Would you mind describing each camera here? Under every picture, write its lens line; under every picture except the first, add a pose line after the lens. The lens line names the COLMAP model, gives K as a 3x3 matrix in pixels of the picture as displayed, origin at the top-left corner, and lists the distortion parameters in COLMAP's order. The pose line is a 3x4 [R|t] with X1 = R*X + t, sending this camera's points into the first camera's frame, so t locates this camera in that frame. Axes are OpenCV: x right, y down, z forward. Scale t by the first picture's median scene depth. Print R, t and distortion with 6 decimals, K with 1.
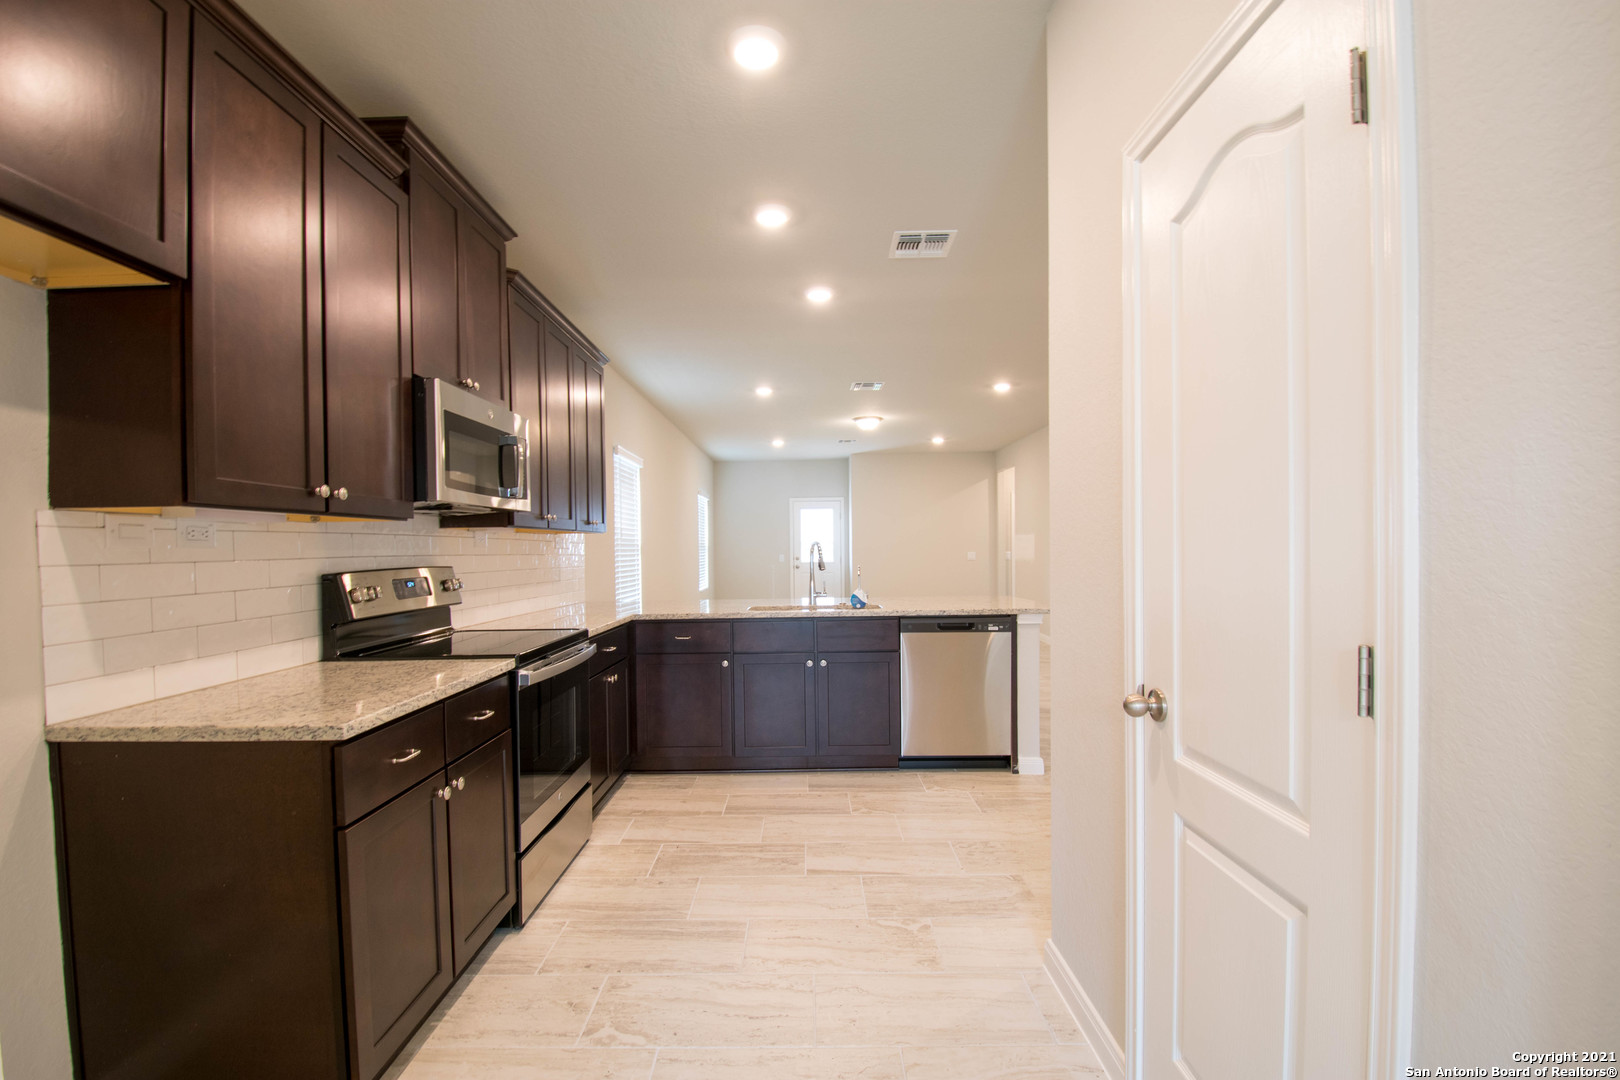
lens RADIAL K [[721.3, 0, 803.1], [0, 721.3, 553.9], [0, 0, 1]] dist [-0.002814, -0.003460]
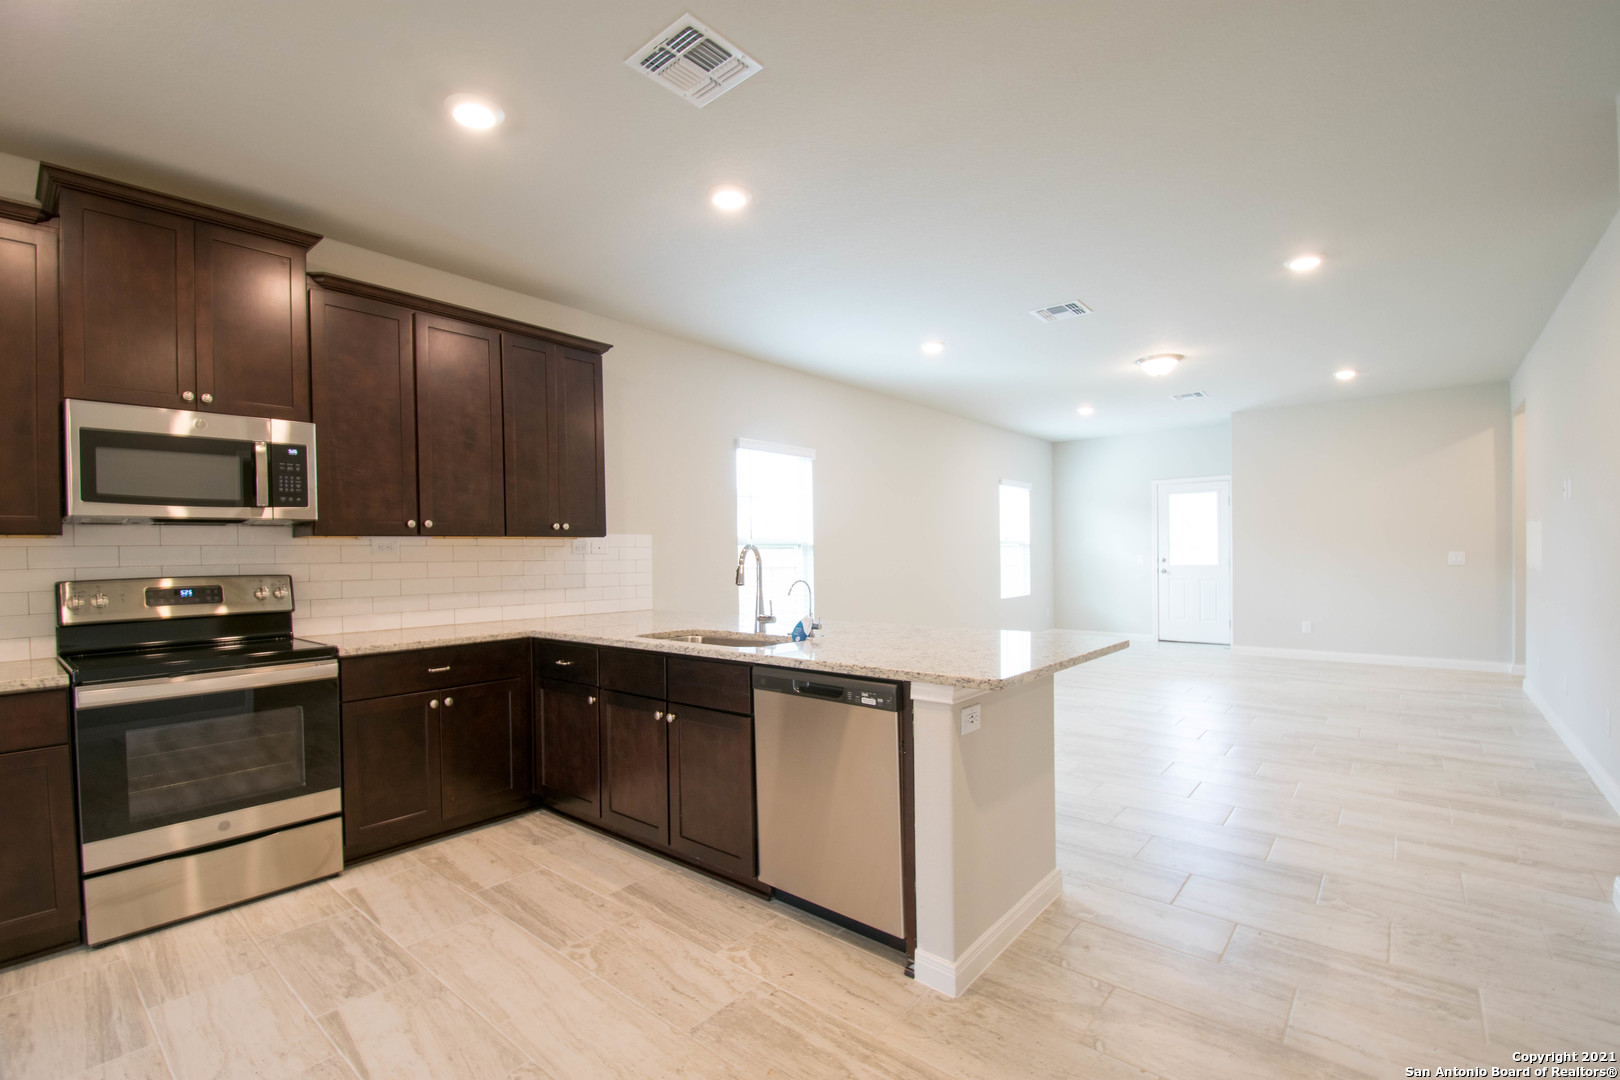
lens RADIAL K [[721.3, 0, 810.1], [0, 721.3, 549.9], [0, 0, 1]] dist [-0.002814, -0.003460]
pose [[0.760023, -0.001740, -0.649893, 0.640425], [0.001663, 0.999998, -0.000732, -0.014664], [0.649894, -0.000525, 0.760025, 0.591648]]
